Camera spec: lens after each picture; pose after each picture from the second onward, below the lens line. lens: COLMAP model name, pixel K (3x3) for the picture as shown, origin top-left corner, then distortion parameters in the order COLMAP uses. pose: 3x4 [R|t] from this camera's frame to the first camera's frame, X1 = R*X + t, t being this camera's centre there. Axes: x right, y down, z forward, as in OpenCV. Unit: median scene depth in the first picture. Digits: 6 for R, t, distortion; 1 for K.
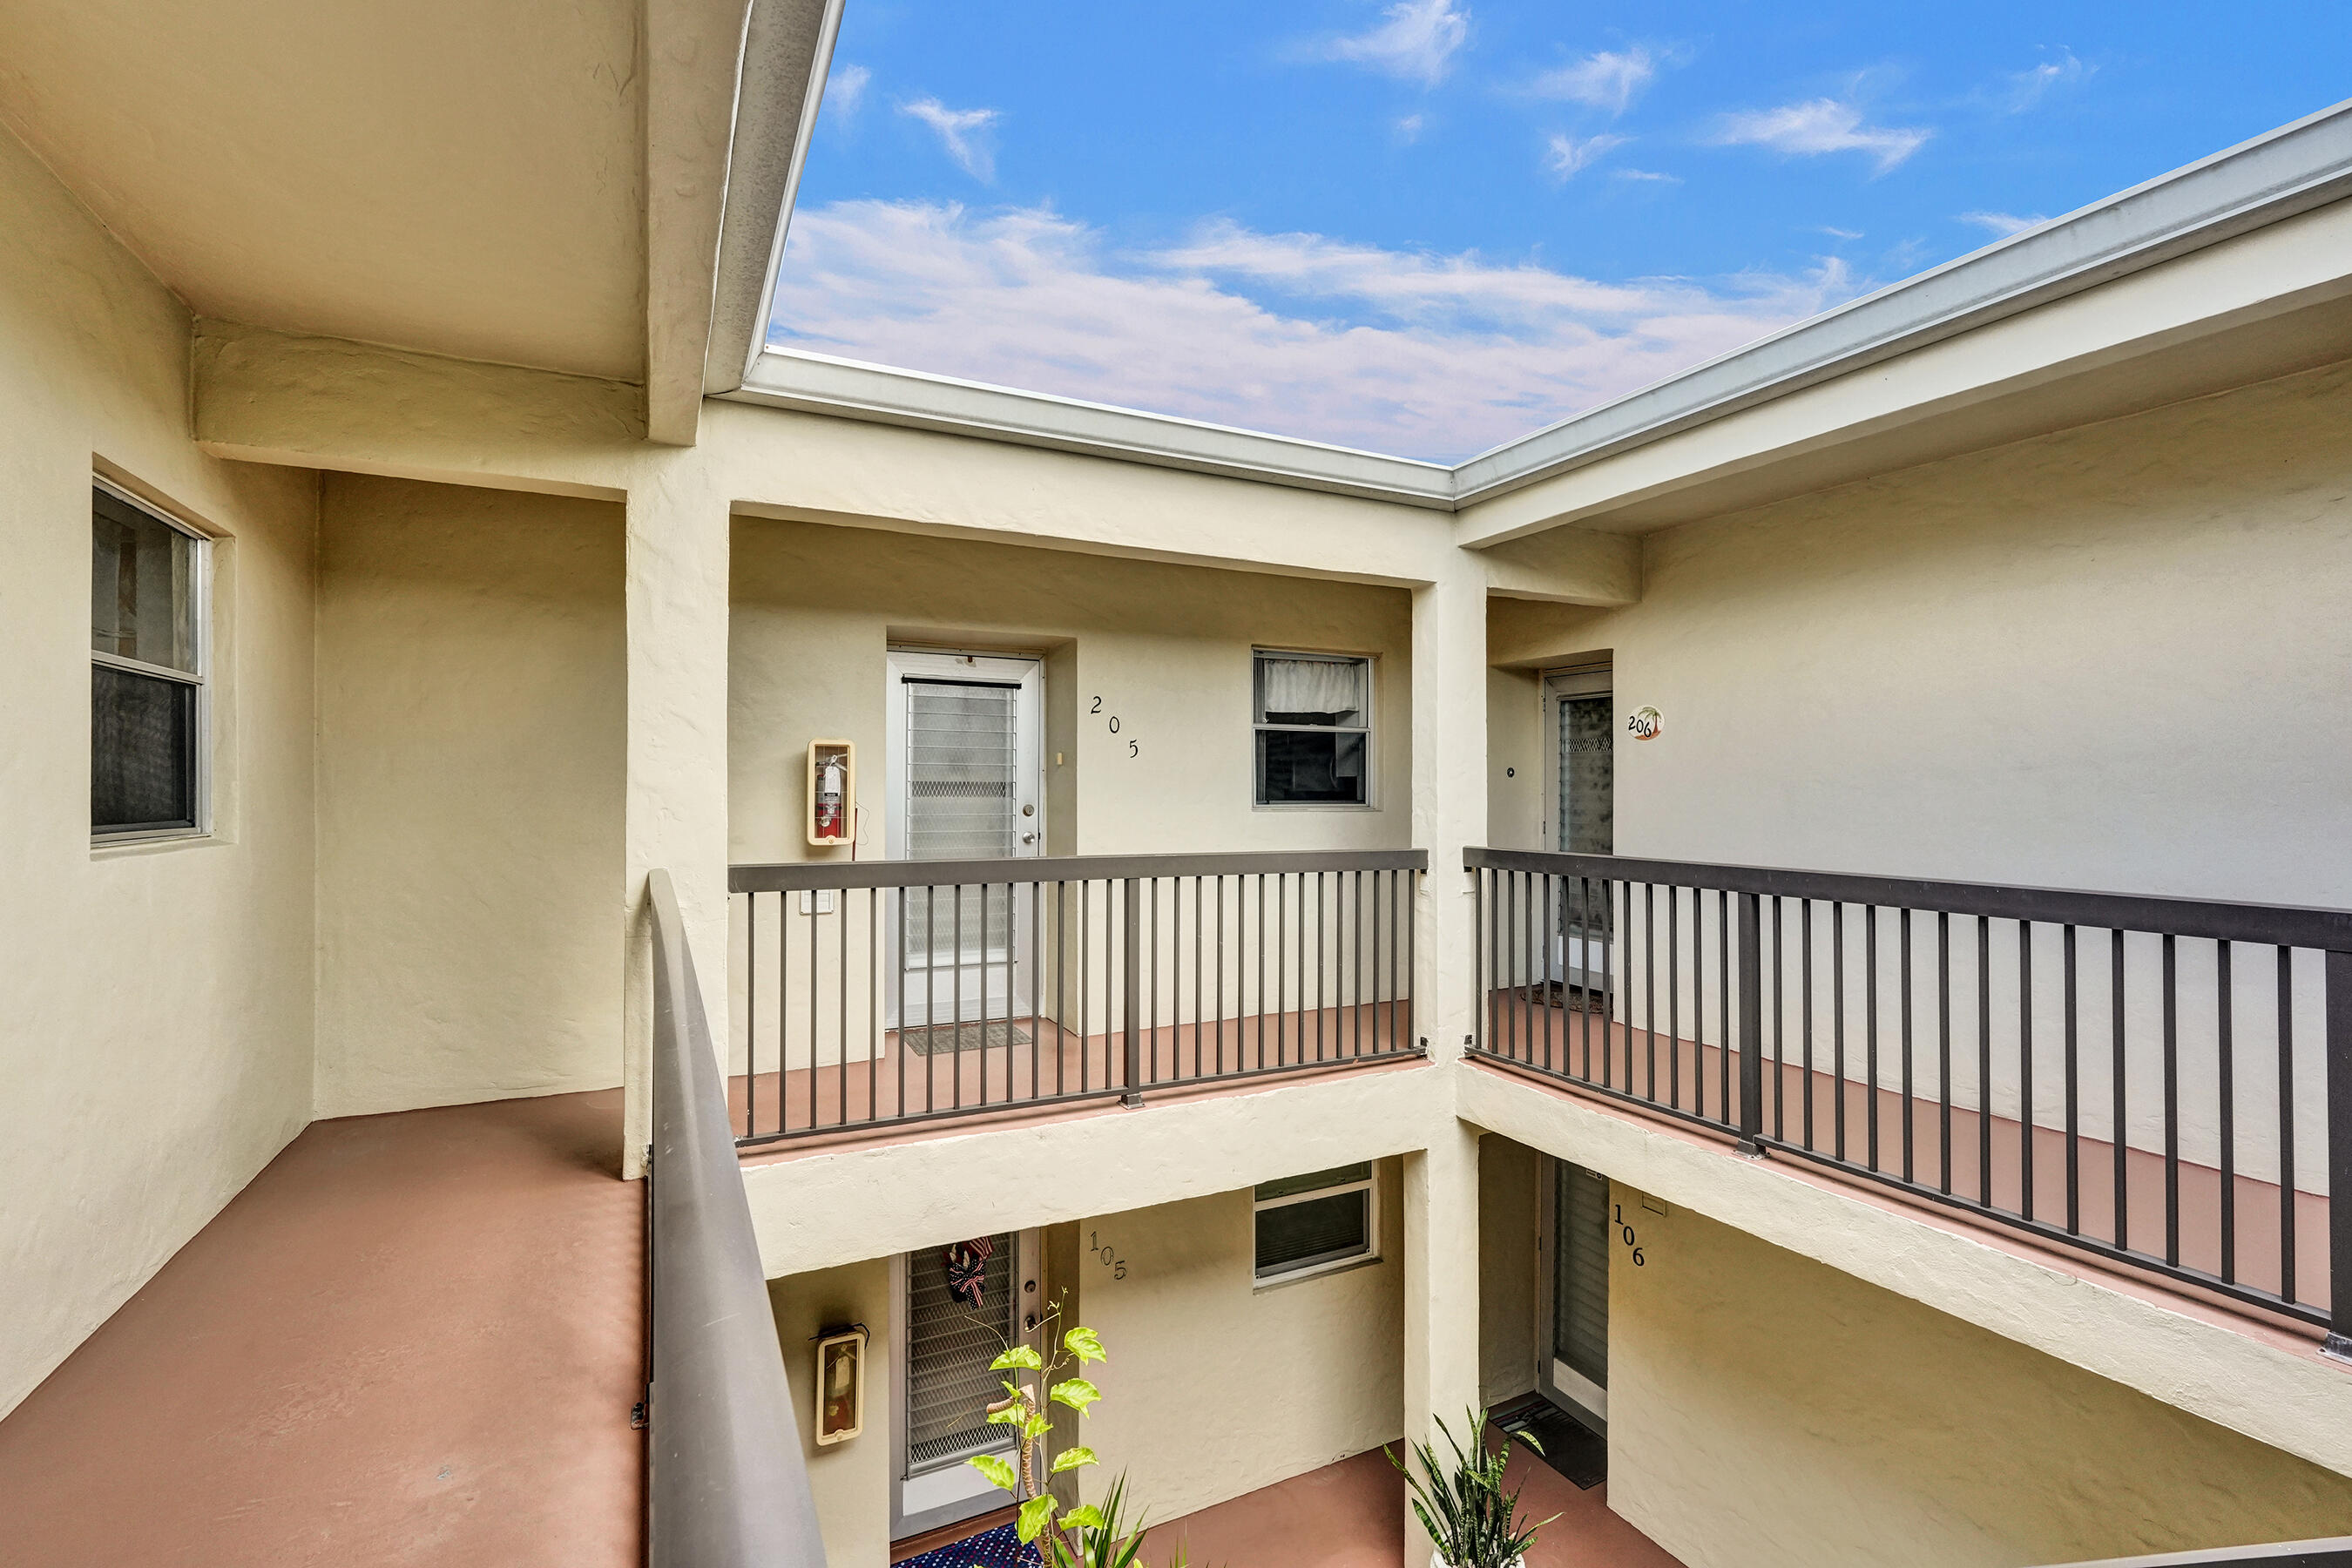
lens RADIAL K [[1045.2, 0, 1186.0], [0, 1045.2, 782.4], [0, 0, 1]] dist [-0.012569, 0.007342]
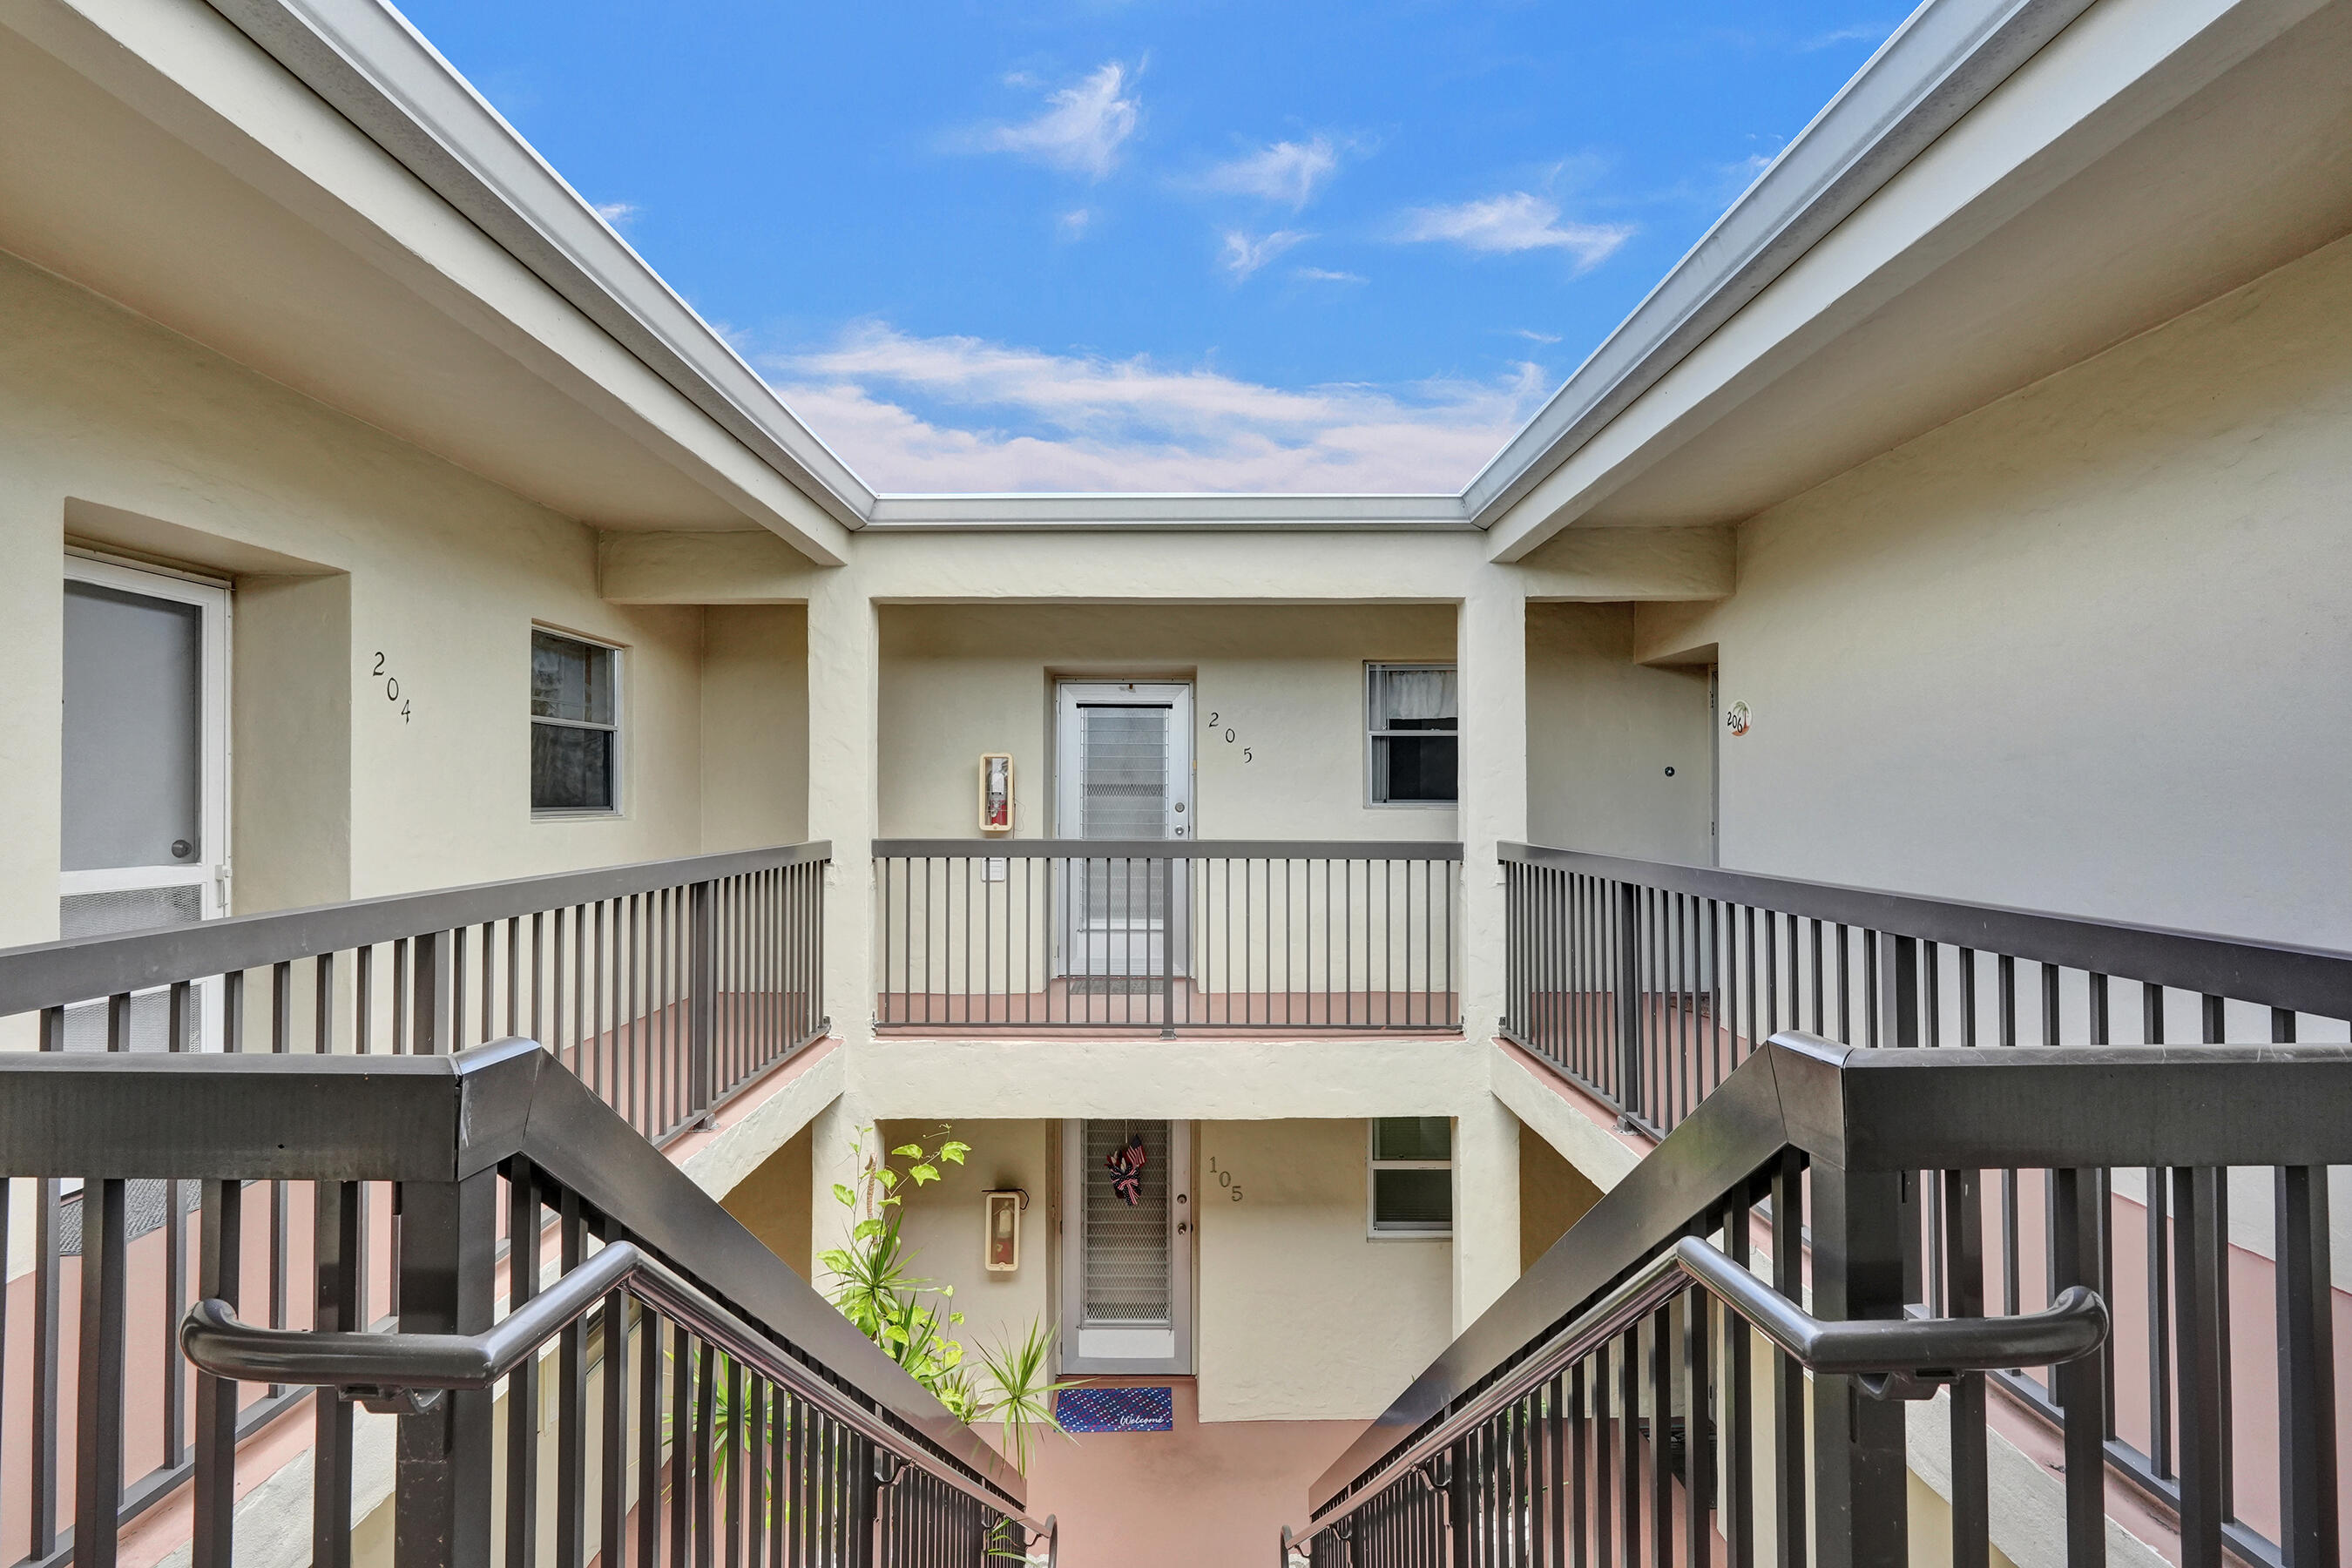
lens RADIAL K [[1045.2, 0, 1184.1], [0, 1045.2, 778.8], [0, 0, 1]] dist [-0.012569, 0.007342]
pose [[0.890865, -0.009877, -0.454160, 0.437289], [0.004507, 0.999907, -0.012905, 0.009900], [0.454245, 0.009450, 0.890826, -0.093583]]
